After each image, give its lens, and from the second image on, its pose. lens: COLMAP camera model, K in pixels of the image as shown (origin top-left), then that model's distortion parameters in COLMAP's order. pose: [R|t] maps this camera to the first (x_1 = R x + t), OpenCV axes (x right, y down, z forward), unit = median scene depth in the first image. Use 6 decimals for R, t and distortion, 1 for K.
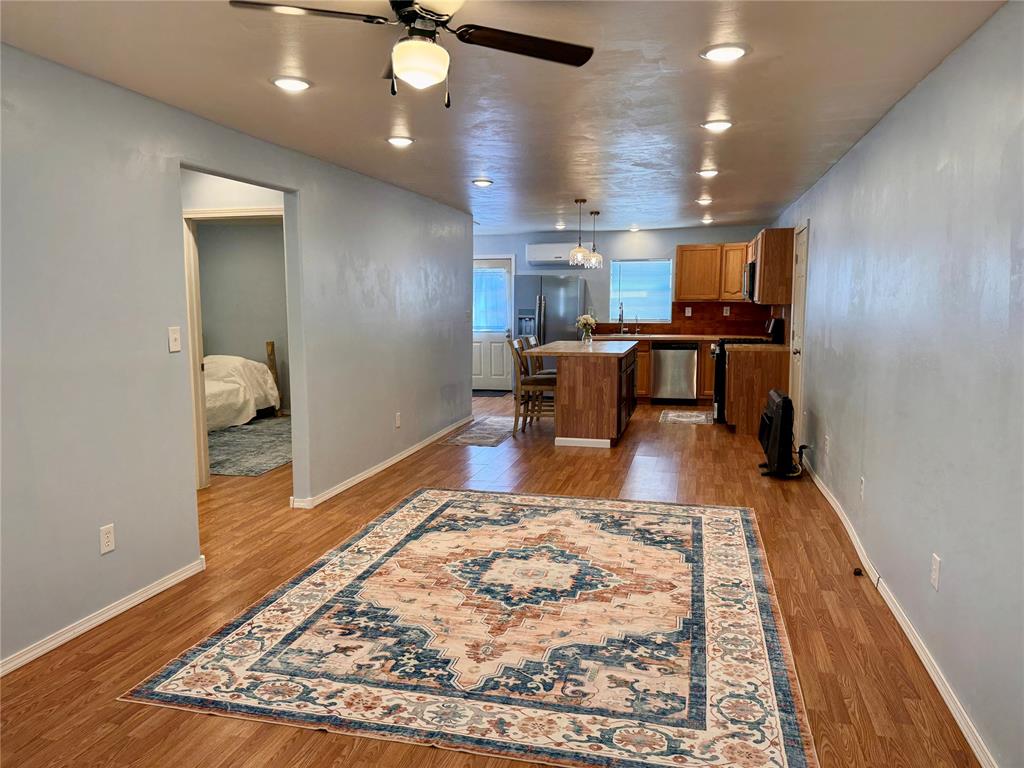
lens RADIAL K [[727.2, 0, 512.0], [0, 727.2, 384.0], [0, 0, 1]] dist [0.084683, -0.006851]
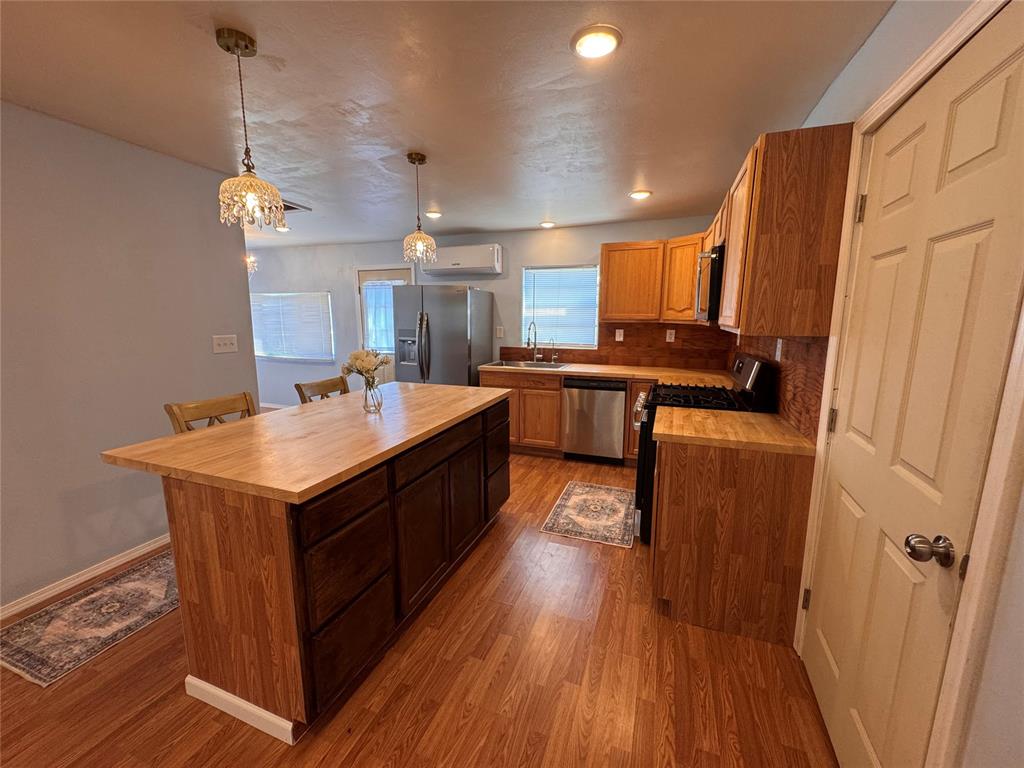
lens RADIAL K [[408.2, 0, 511.1], [0, 408.2, 385.0], [0, 0, 1]] dist [-0.002213, 0.000784]
pose [[0.994312, 0.023586, -0.103860, 0.416887], [-0.018495, 0.998592, 0.049709, -0.158140], [0.104886, -0.047505, 0.993349, 1.348440]]
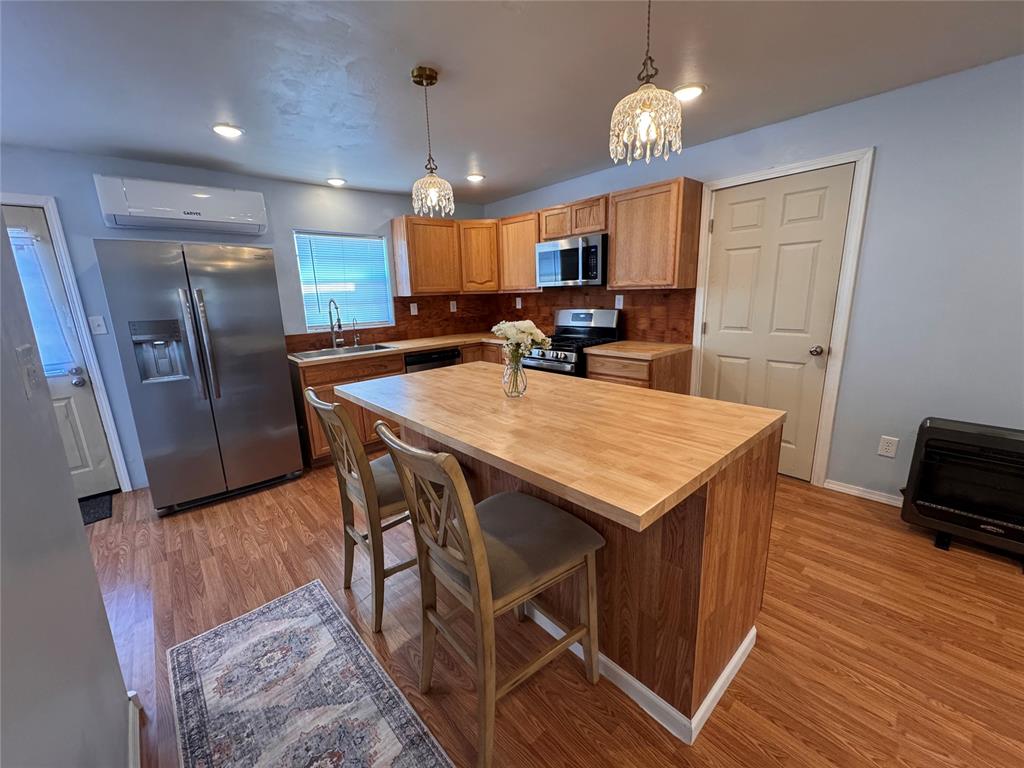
lens RADIAL K [[407.2, 0, 510.7], [0, 407.2, 384.2], [0, 0, 1]] dist [-0.003101, 0.000289]
pose [[0.555987, -0.199613, 0.806866, -0.156544], [0.132283, 0.979613, 0.151197, -0.173273], [-0.820597, 0.022671, 0.571057, 1.601478]]
